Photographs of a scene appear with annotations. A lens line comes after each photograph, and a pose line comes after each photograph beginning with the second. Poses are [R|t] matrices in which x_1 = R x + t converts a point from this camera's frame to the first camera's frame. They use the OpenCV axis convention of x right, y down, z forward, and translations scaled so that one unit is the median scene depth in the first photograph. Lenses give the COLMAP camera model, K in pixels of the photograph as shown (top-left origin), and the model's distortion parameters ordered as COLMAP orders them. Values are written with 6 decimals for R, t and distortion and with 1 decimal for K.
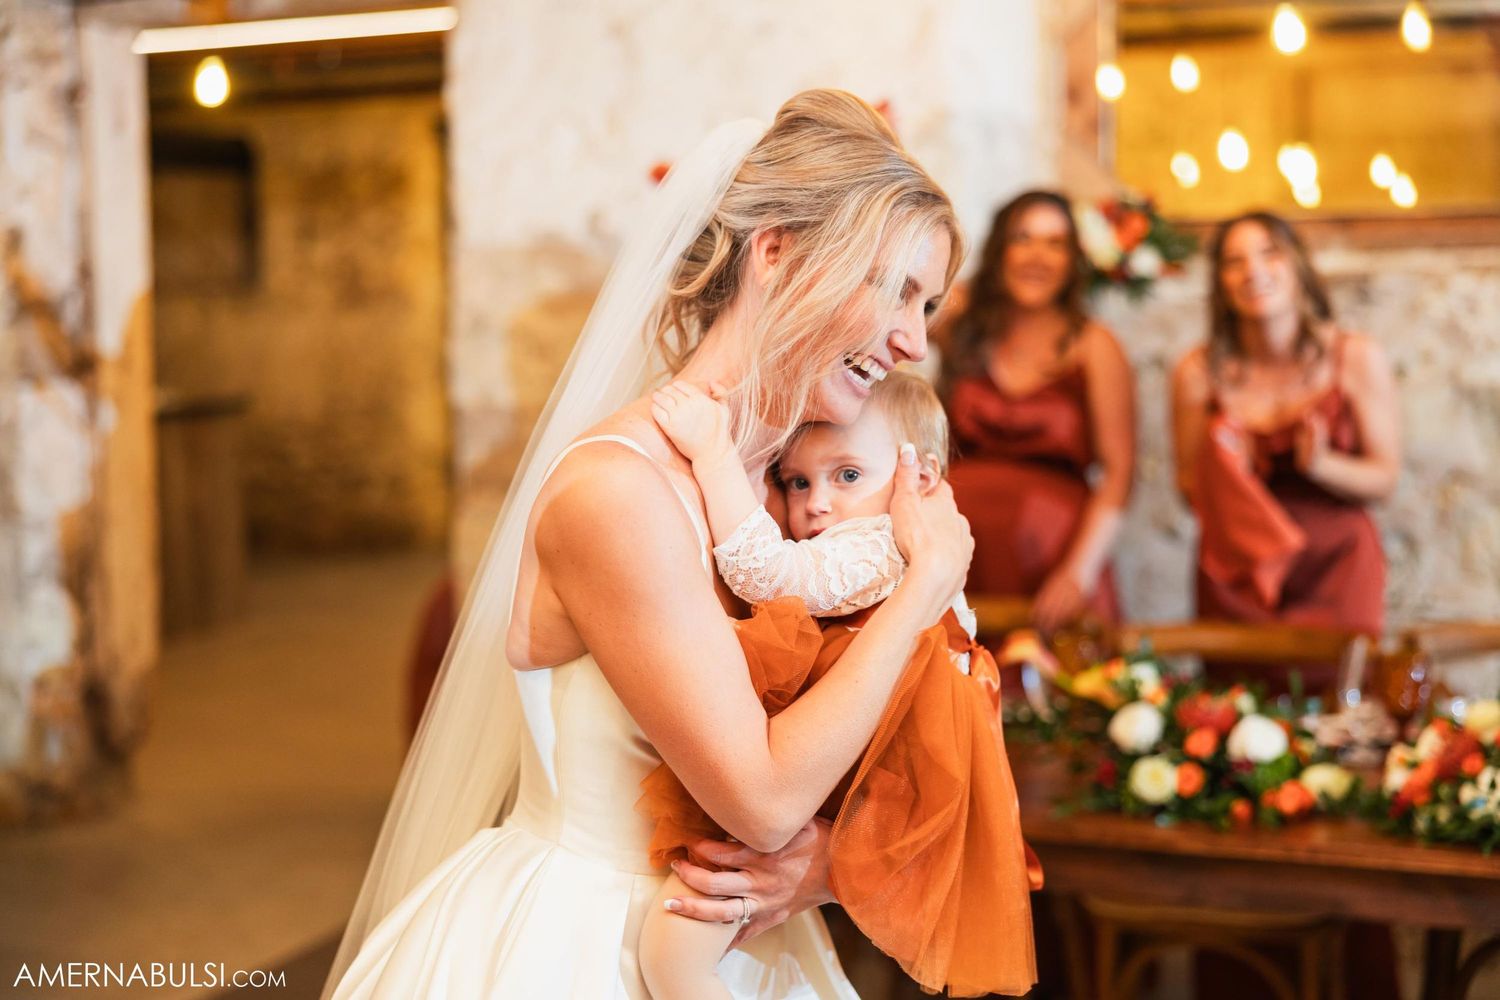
lens RADIAL K [[2292.2, 0, 714.7], [0, 2292.2, 489.1], [0, 0, 1]] dist [-0.007930, 0.000000]
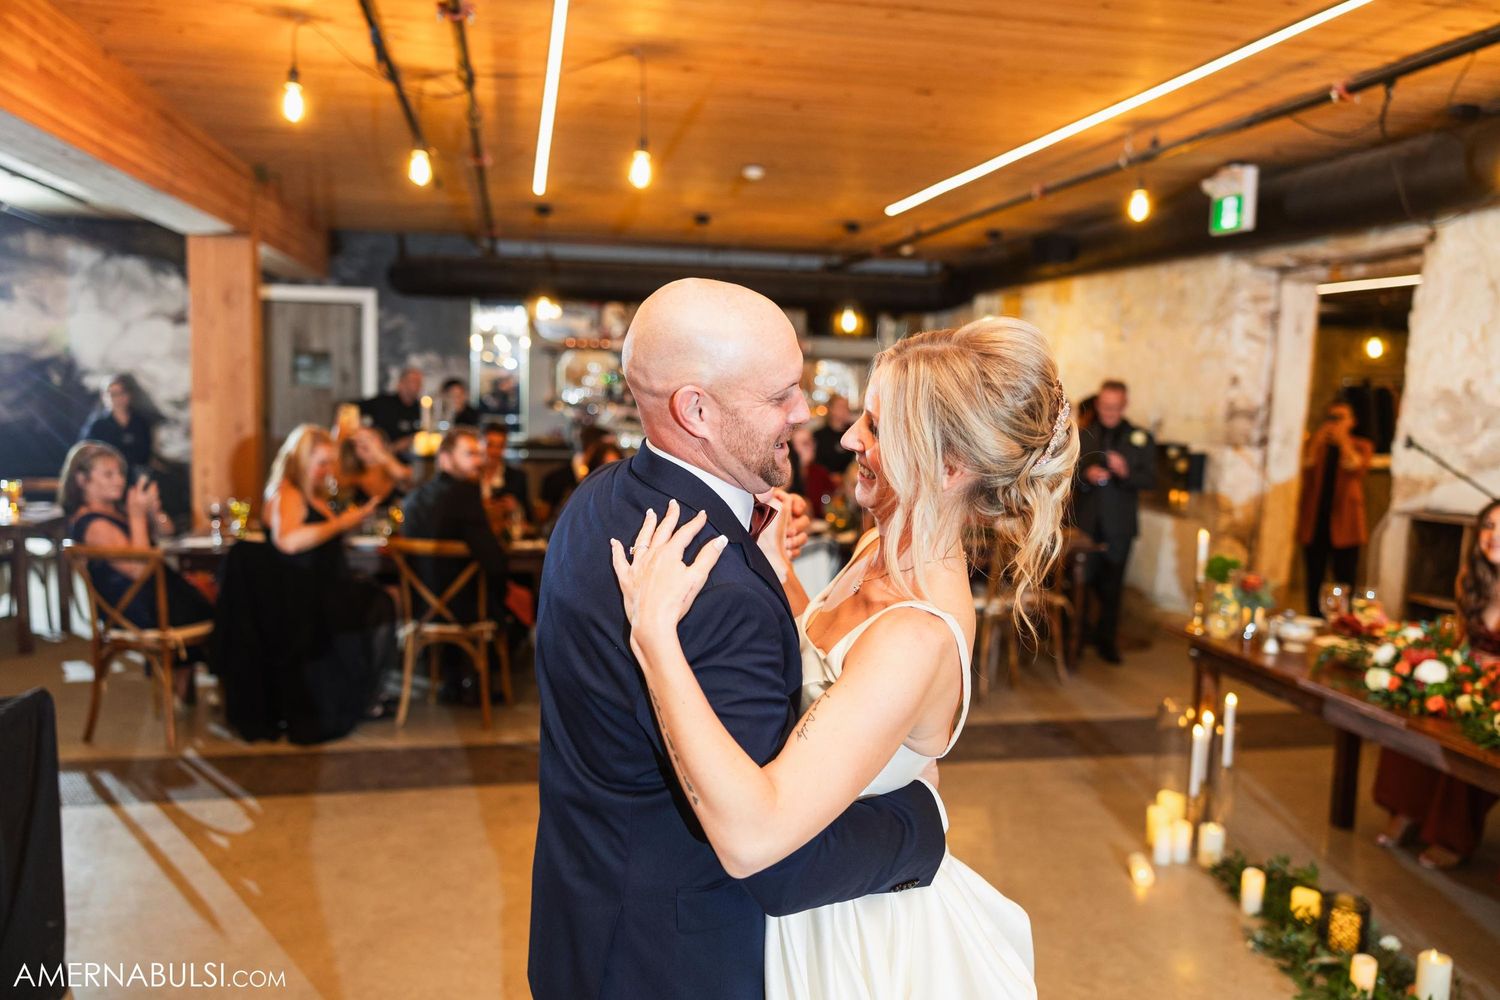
lens RADIAL K [[1158.0, 0, 752.1], [0, 1158.0, 499.4], [0, 0, 1]] dist [0.002398, 0.005459]
pose [[0.577954, 0.120692, -0.807095, 0.416749], [-0.112980, 0.991313, 0.067336, -0.023350], [0.808211, 0.052268, 0.586569, -0.036464]]
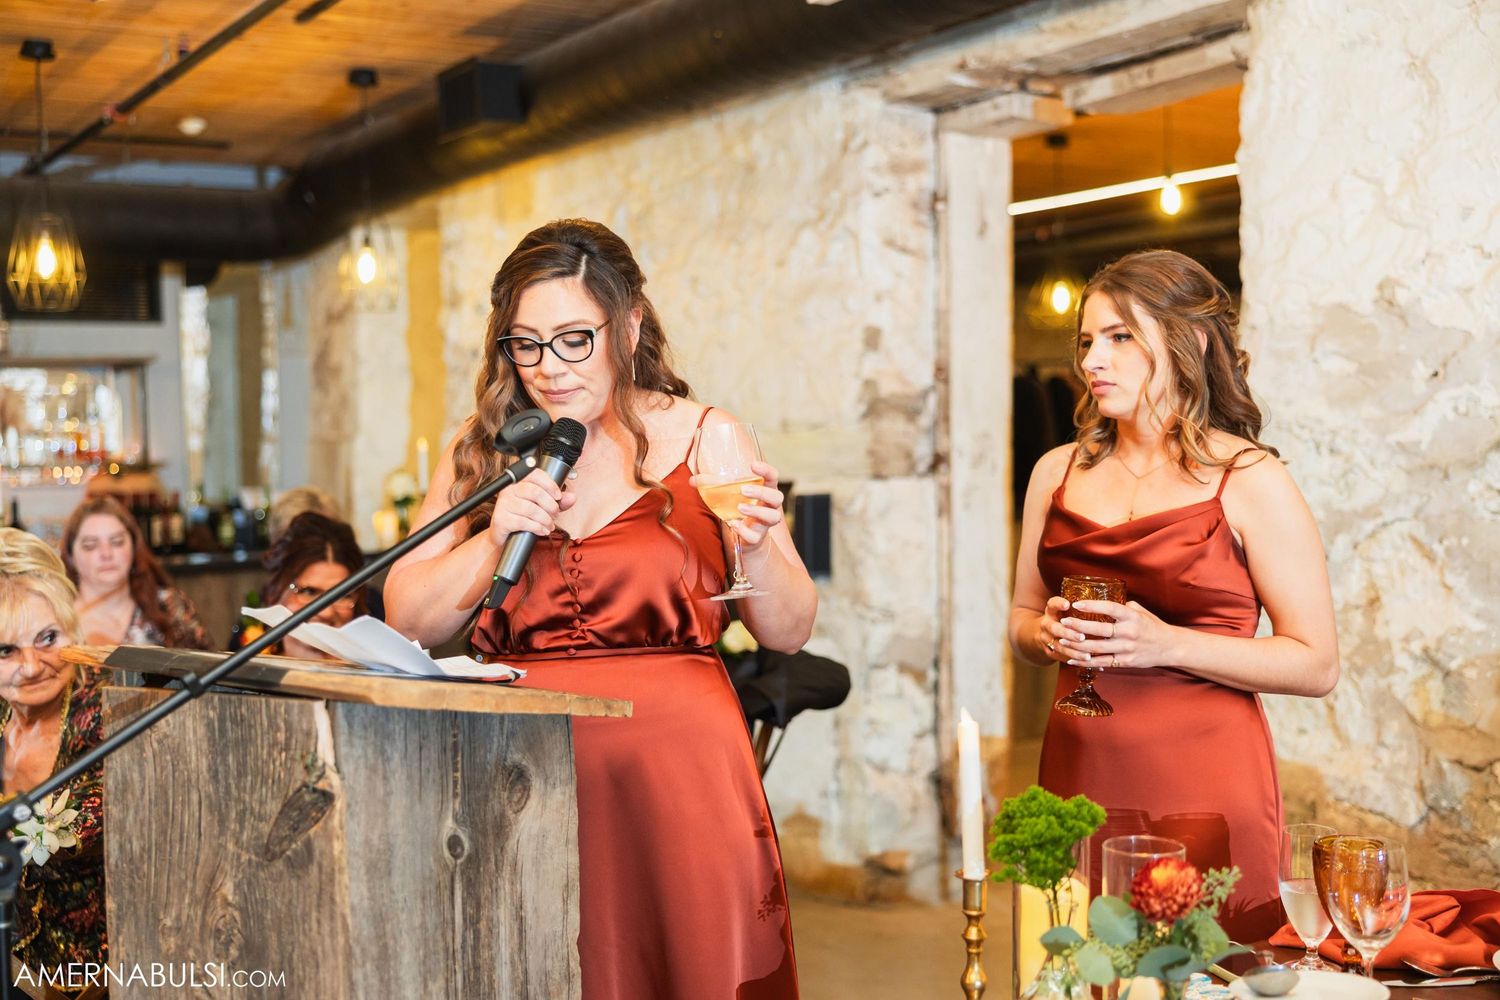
lens RADIAL K [[1790.5, 0, 754.4], [0, 1790.5, 488.7], [0, 0, 1]] dist [0.005552, 0.000000]
pose [[0.835739, 0.014369, -0.548939, 0.124470], [-0.038394, 0.998740, -0.032312, -0.015237], [0.547783, 0.048080, 0.835238, 0.345071]]
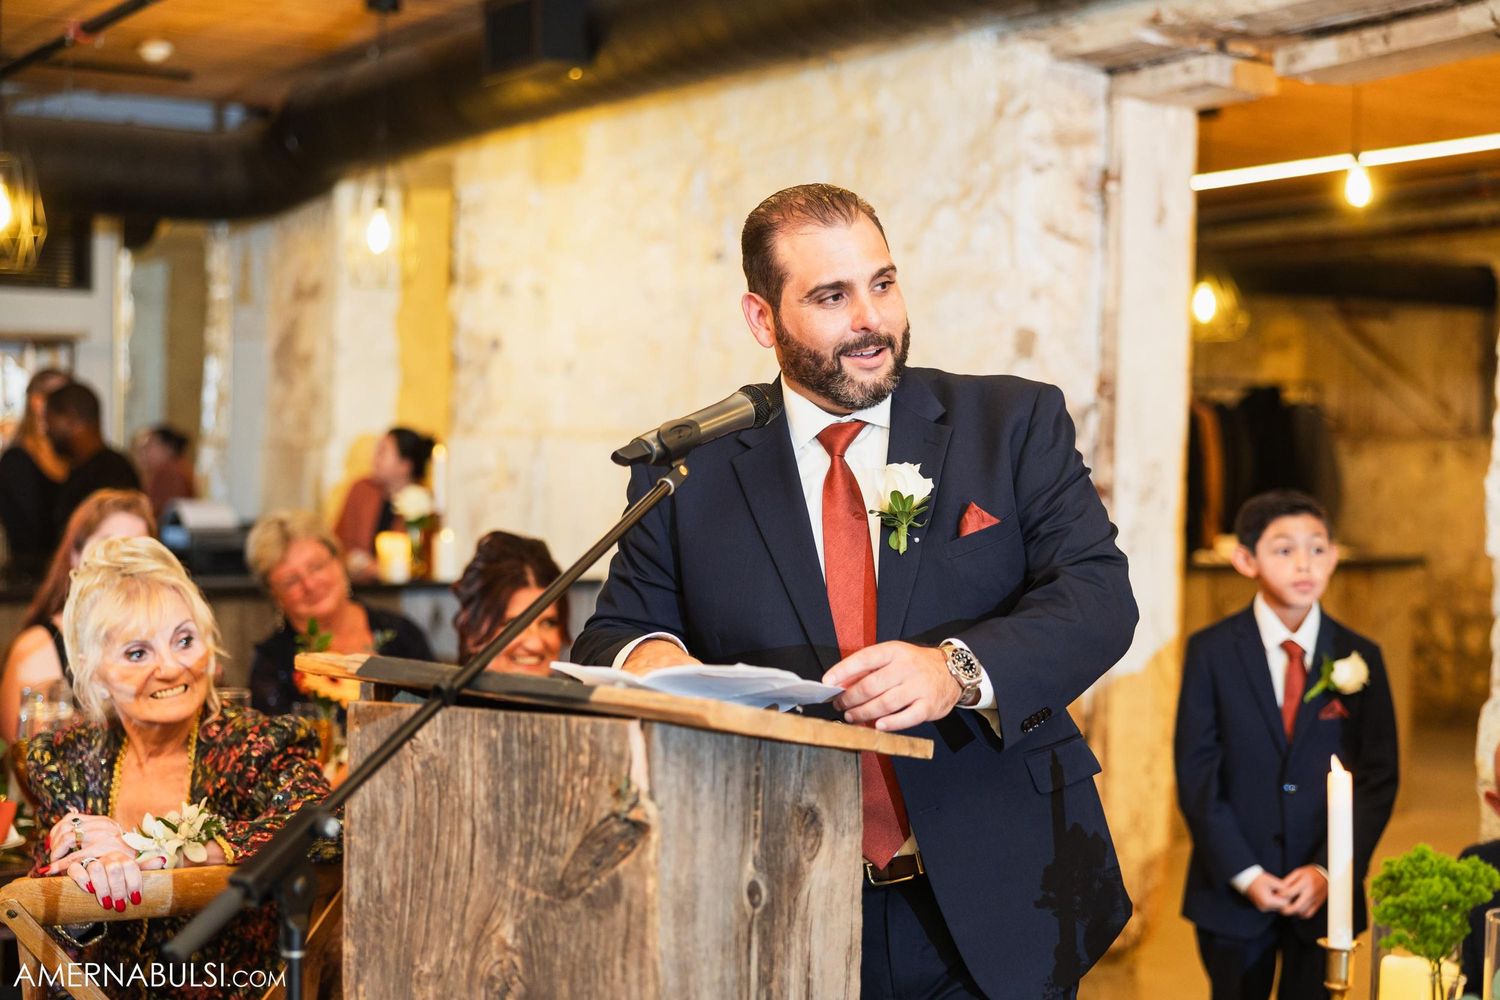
lens RADIAL K [[2275.5, 0, 767.4], [0, 2275.5, 502.6], [0, 0, 1]] dist [-0.000048, 0.000000]
pose [[0.844062, 0.038034, -0.534895, 0.093415], [-0.074029, 0.996195, -0.045983, -0.003596], [0.531111, 0.078410, 0.843666, 0.269684]]
